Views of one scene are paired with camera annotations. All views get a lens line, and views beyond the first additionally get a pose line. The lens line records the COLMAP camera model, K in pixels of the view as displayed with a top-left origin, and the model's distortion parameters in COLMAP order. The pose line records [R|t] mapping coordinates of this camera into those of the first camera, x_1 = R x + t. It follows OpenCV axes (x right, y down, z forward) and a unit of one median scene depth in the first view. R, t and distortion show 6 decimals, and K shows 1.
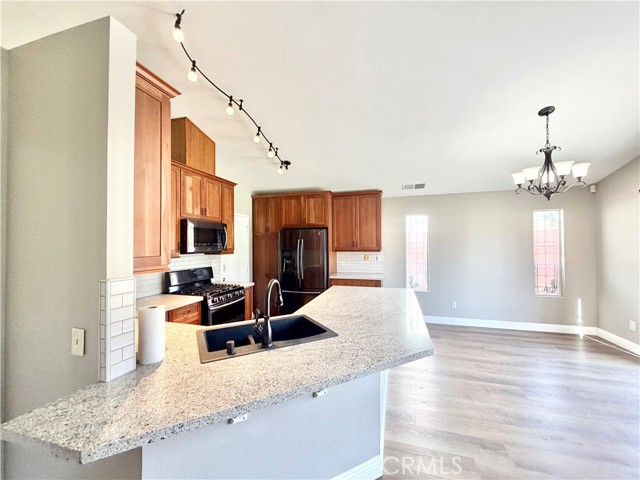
lens RADIAL K [[256.1, 0, 318.8], [0, 256.1, 240.6], [0, 0, 1]] dist [-0.003192, 0.000704]
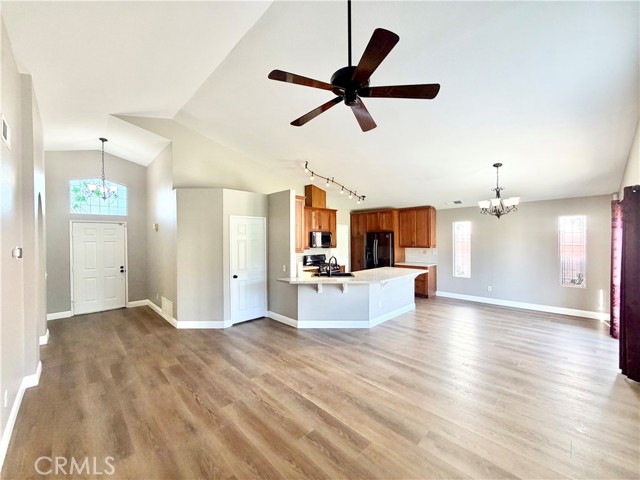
lens RADIAL K [[256.1, 0, 316.8], [0, 256.1, 239.4], [0, 0, 1]] dist [-0.003192, 0.000704]
pose [[0.872403, -0.000745, -0.488786, 0.444642], [0.009065, 0.999852, 0.014655, -0.037300], [0.488703, -0.017216, 0.872280, -0.679995]]
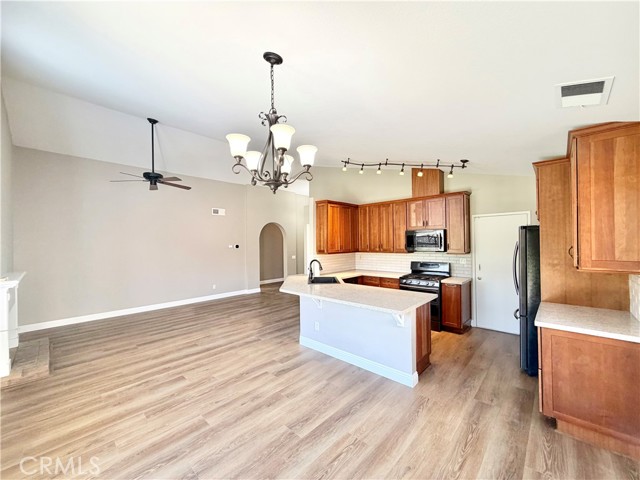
lens RADIAL K [[256.1, 0, 318.0], [0, 256.1, 240.6], [0, 0, 1]] dist [-0.003192, 0.000704]
pose [[-0.447801, 0.007962, -0.894098, 0.943249], [0.028151, 0.999590, -0.005198, -0.019775], [0.893690, -0.027497, -0.447841, 0.913999]]
